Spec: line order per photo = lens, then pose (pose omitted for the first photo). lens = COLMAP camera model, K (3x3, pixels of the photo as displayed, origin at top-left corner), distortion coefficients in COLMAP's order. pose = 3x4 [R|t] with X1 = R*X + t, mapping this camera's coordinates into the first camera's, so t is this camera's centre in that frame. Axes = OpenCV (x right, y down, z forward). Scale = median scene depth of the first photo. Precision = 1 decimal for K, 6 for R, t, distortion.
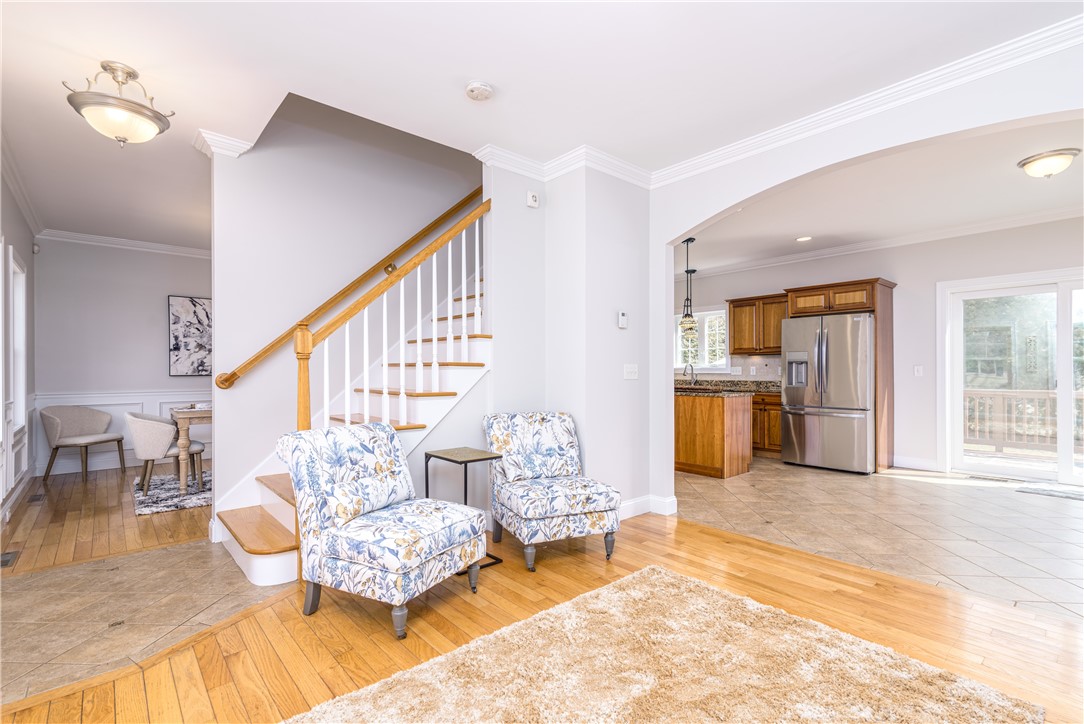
lens RADIAL K [[495.6, 0, 544.5], [0, 495.6, 366.2], [0, 0, 1]] dist [0.017306, 0.000098]
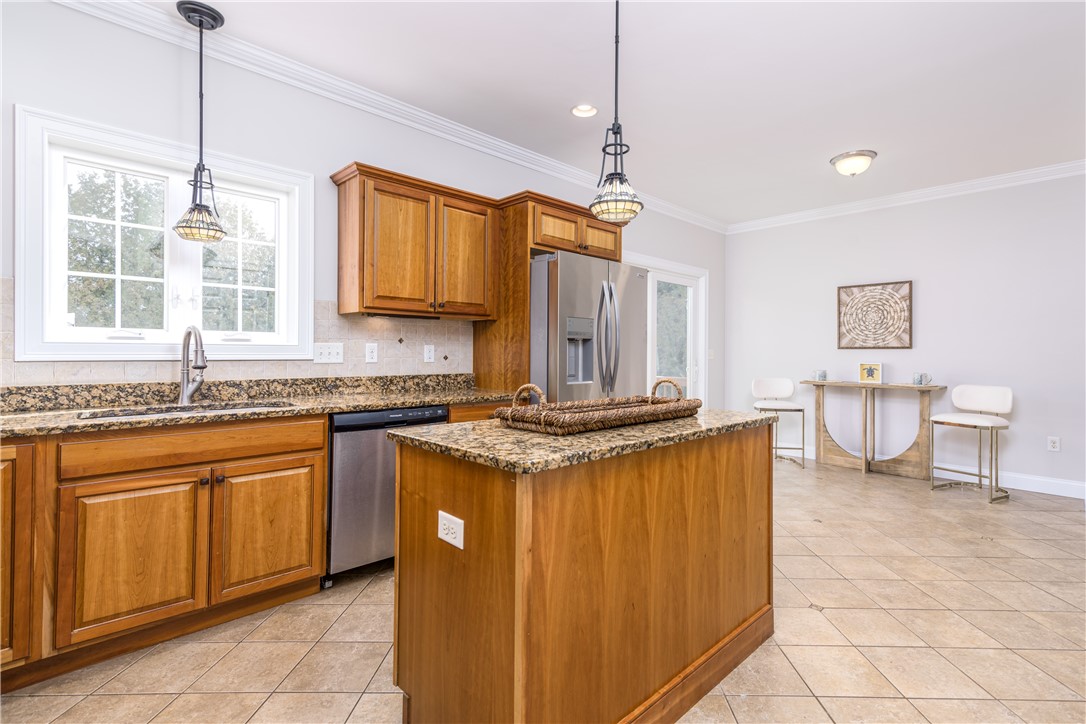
lens RADIAL K [[517.2, 0, 569.7], [0, 517.2, 348.5], [0, 0, 1]] dist [0.015182, 0.000091]
pose [[-0.073042, 0.008289, 0.997294, -0.035440], [-0.016715, 0.999815, -0.009534, 0.008317], [-0.997189, -0.017366, -0.072890, 0.988867]]
